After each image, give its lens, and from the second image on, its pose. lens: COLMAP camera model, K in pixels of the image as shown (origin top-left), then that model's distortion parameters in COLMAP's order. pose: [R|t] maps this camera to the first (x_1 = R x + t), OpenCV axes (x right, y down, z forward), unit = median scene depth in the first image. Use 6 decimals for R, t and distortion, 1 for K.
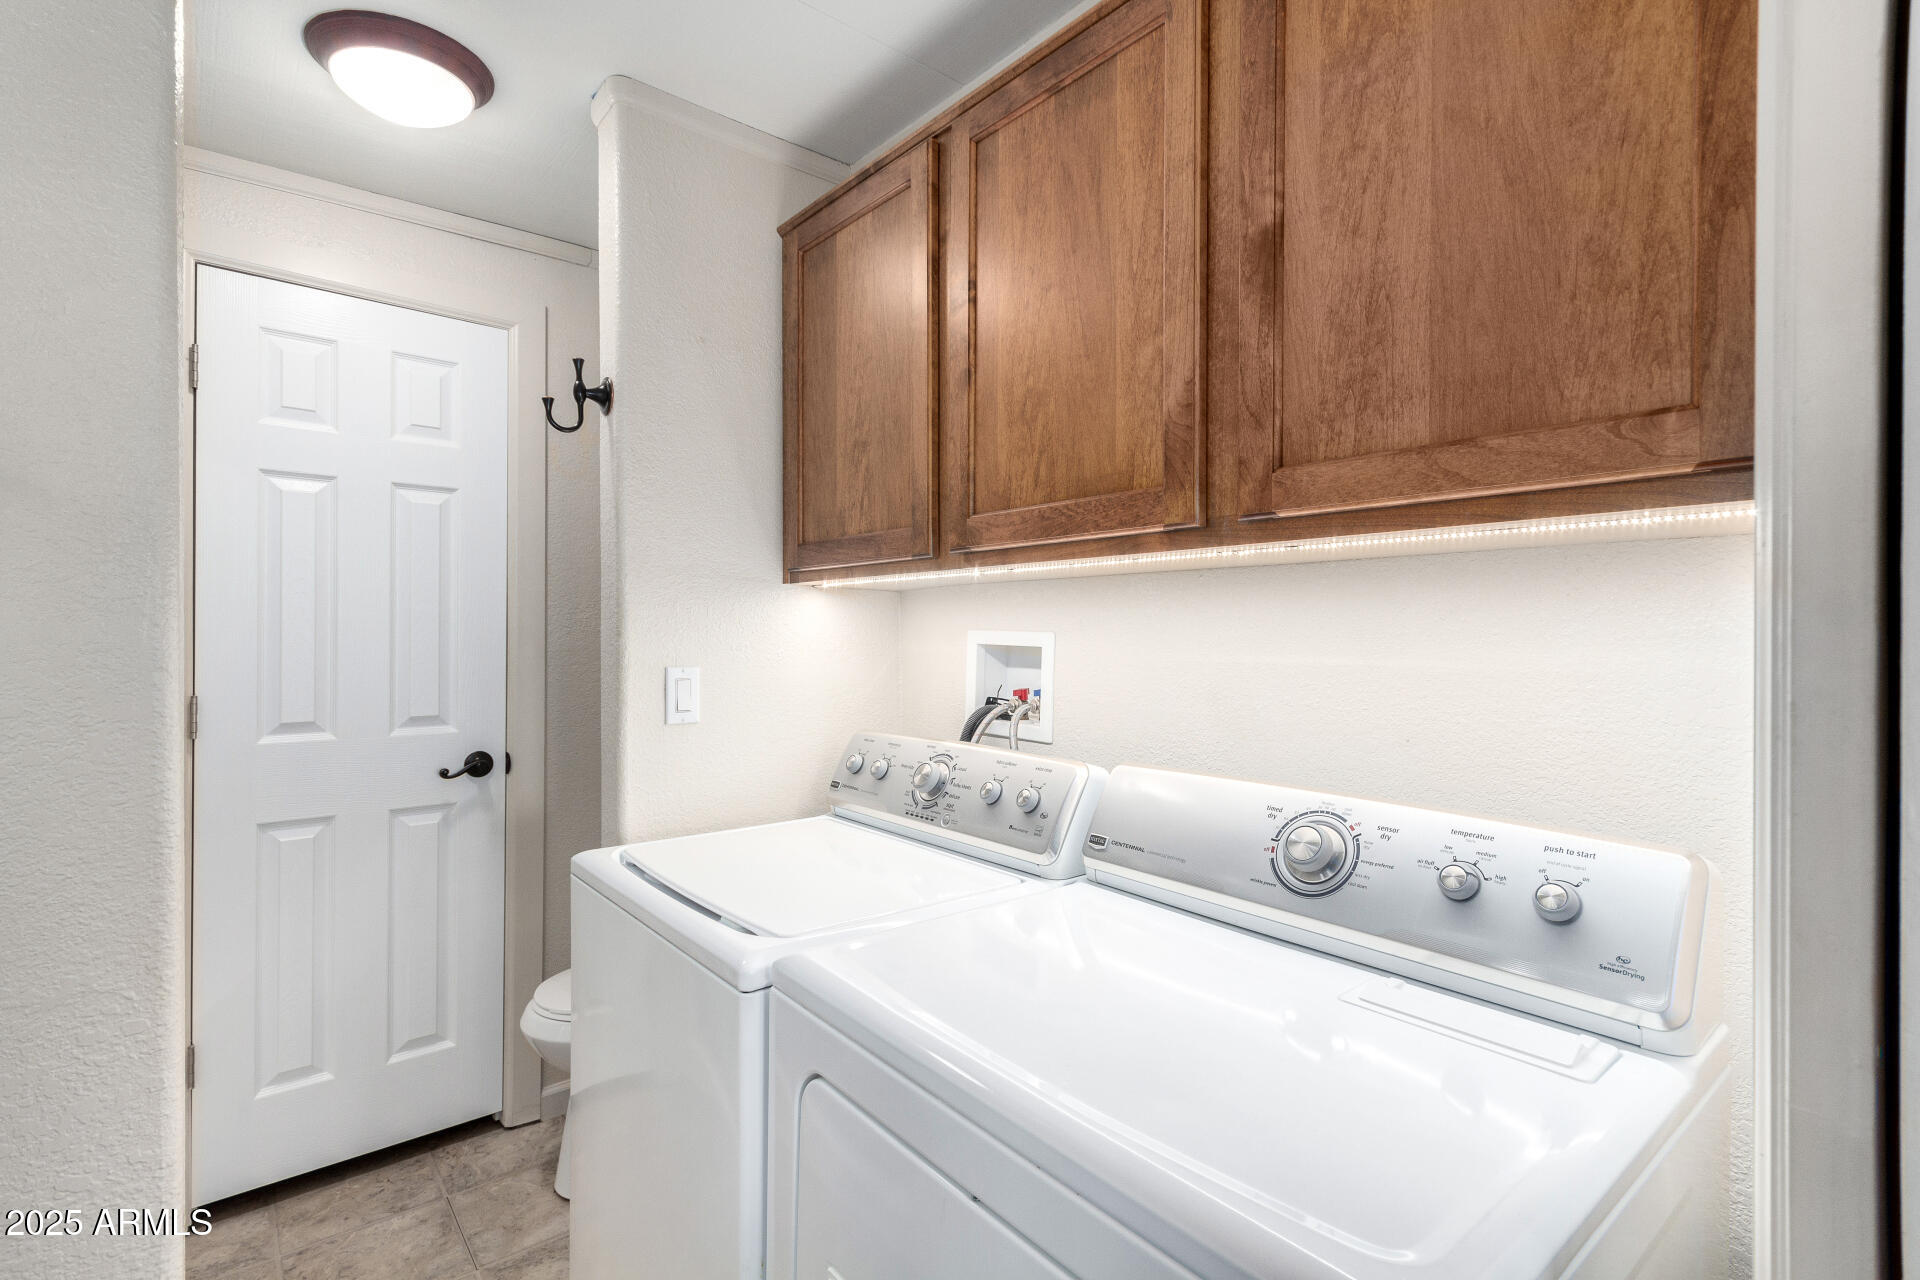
lens RADIAL K [[892.9, 0, 960.4], [0, 892.9, 636.8], [0, 0, 1]] dist [0.007625, 0.001074]
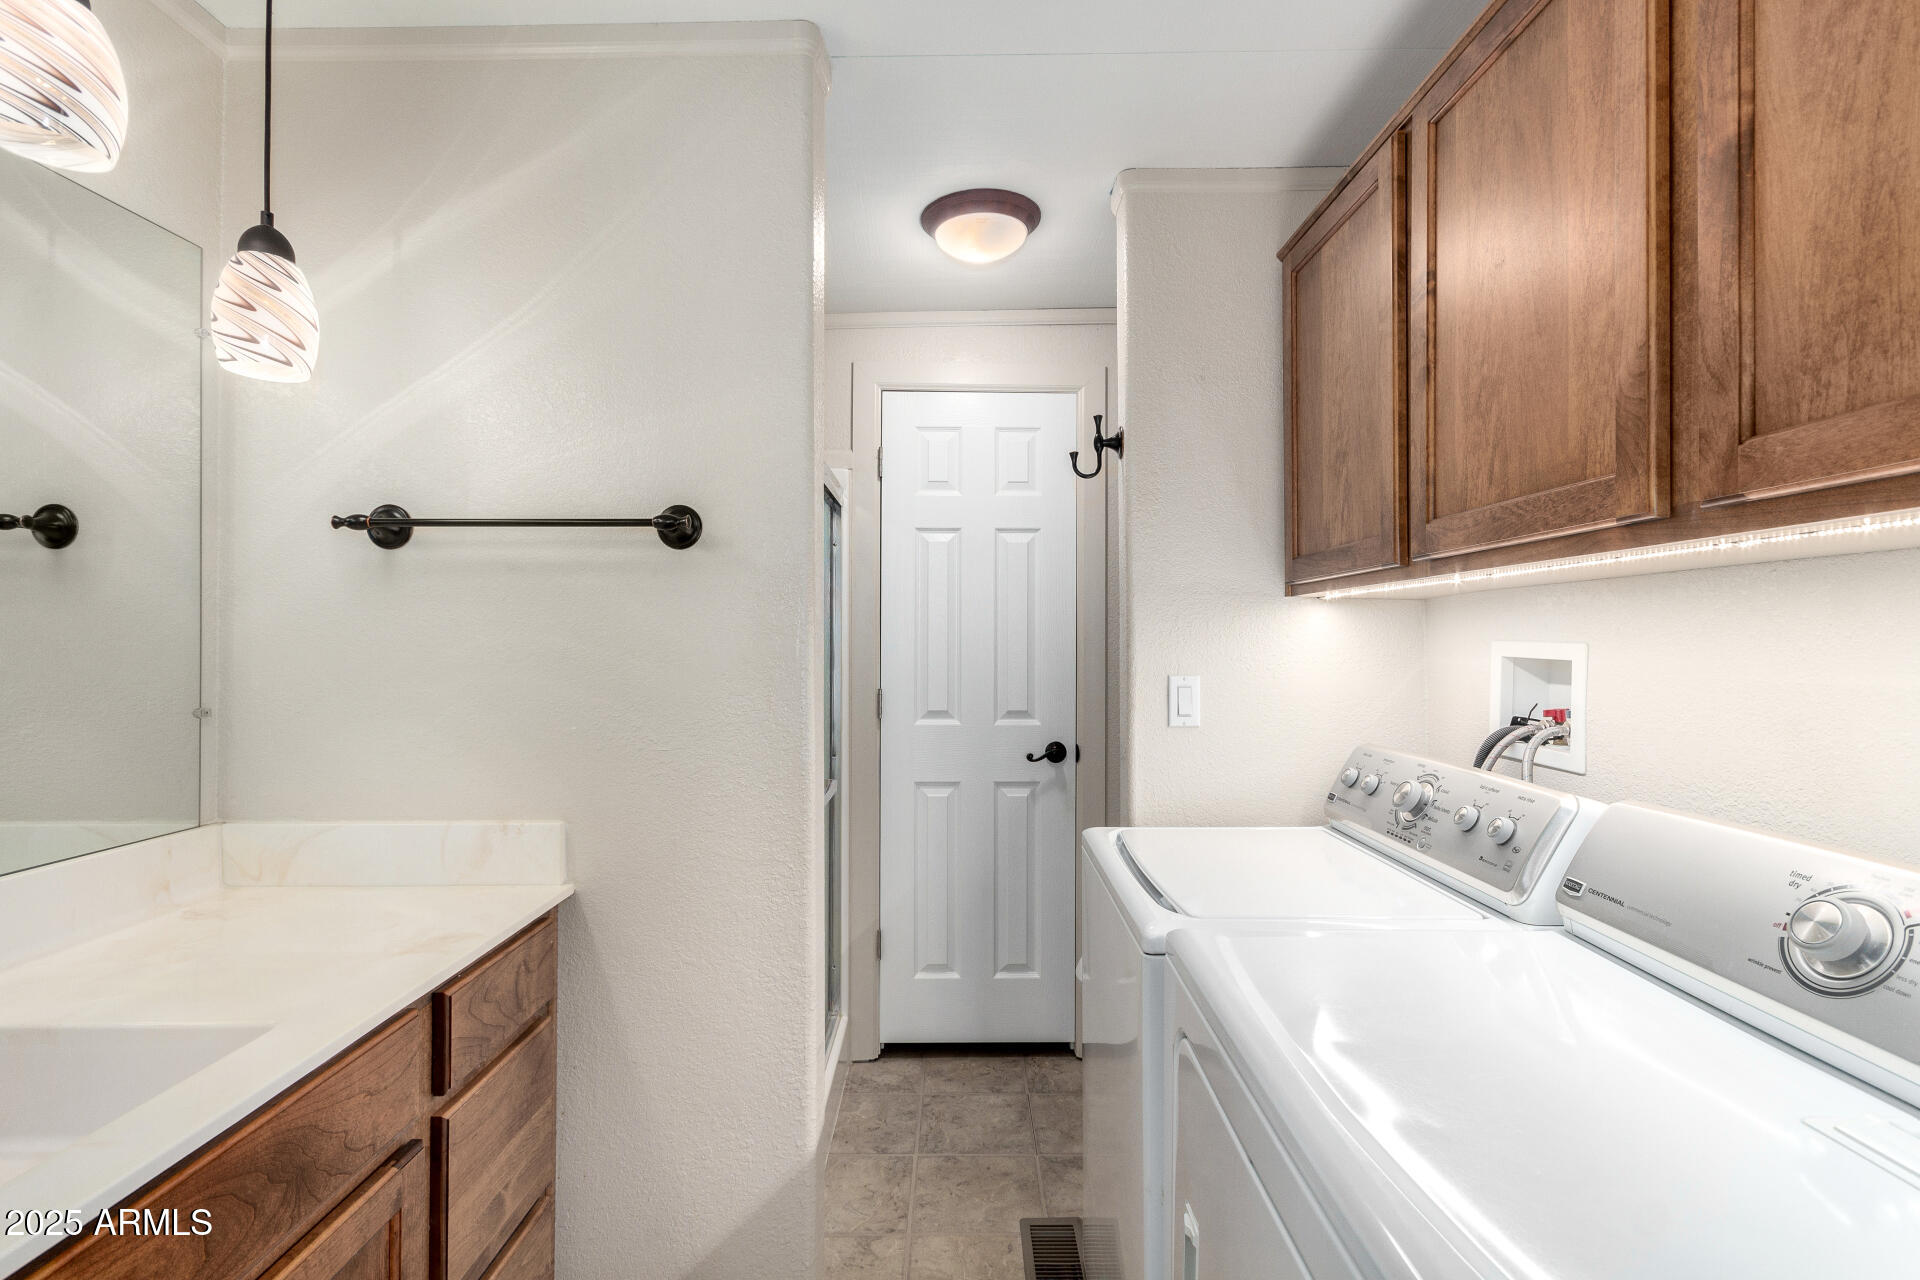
lens RADIAL K [[892.9, 0, 957.9], [0, 892.9, 638.2], [0, 0, 1]] dist [0.007625, 0.001074]
pose [[0.769684, -0.006777, -0.638389, 0.196311], [0.001142, 0.999957, -0.009239, -0.002873], [0.638424, 0.006382, 0.769658, -0.036787]]
